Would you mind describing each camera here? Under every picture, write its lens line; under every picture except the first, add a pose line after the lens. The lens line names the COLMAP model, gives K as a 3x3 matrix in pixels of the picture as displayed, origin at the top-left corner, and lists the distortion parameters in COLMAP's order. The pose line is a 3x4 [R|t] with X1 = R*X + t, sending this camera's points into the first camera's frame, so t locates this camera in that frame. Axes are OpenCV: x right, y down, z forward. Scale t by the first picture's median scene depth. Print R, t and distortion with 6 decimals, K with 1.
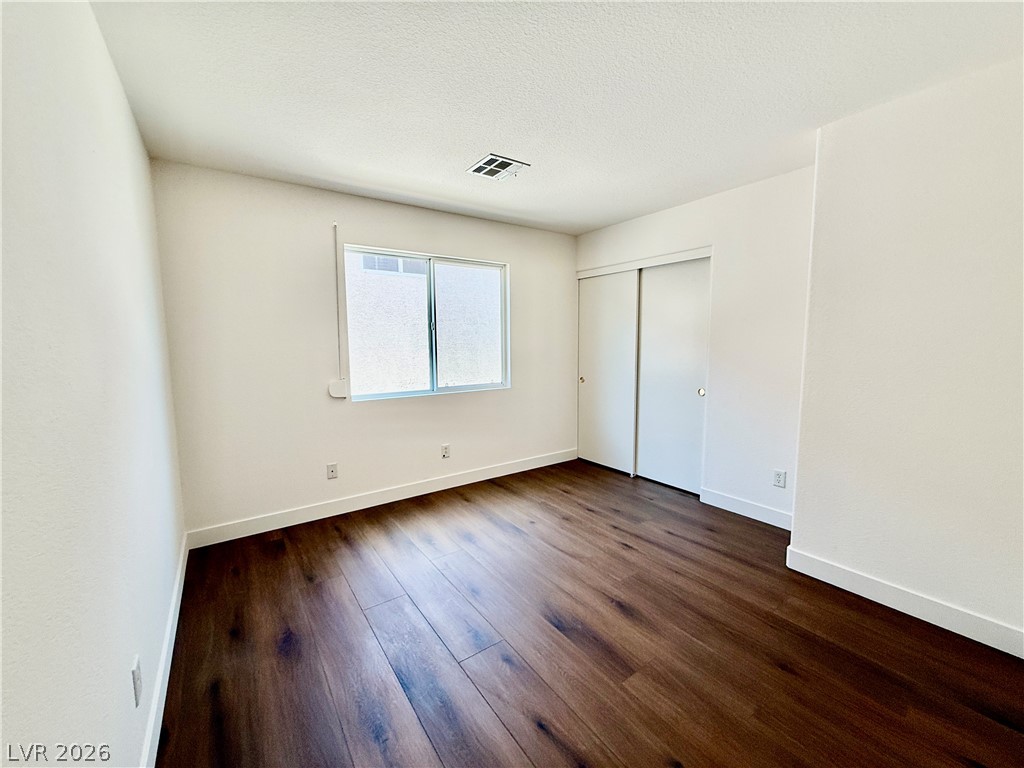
lens RADIAL K [[419.0, 0, 506.5], [0, 419.0, 385.2], [0, 0, 1]] dist [0.069051, 0.000040]
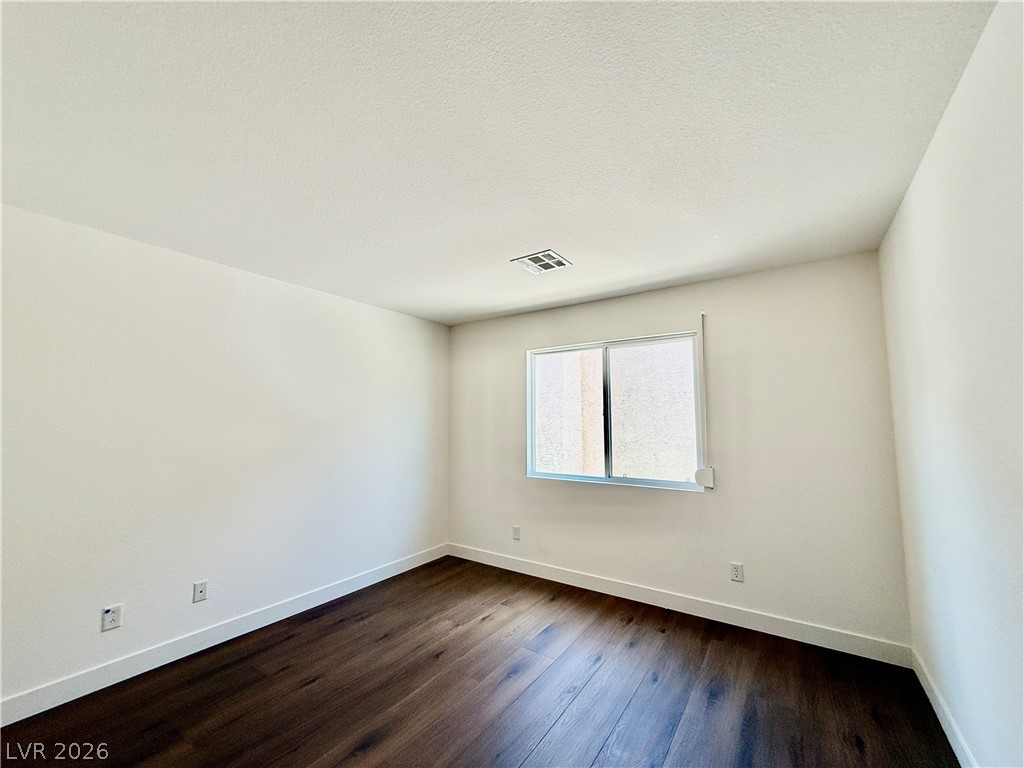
lens RADIAL K [[410.9, 0, 508.9], [0, 410.9, 384.1], [0, 0, 1]] dist [0.001754, 0.000273]
pose [[0.364304, -0.073978, -0.928337, 0.717474], [-0.101227, 0.987788, -0.118439, -0.076759], [0.925762, 0.137121, 0.352366, 0.519272]]
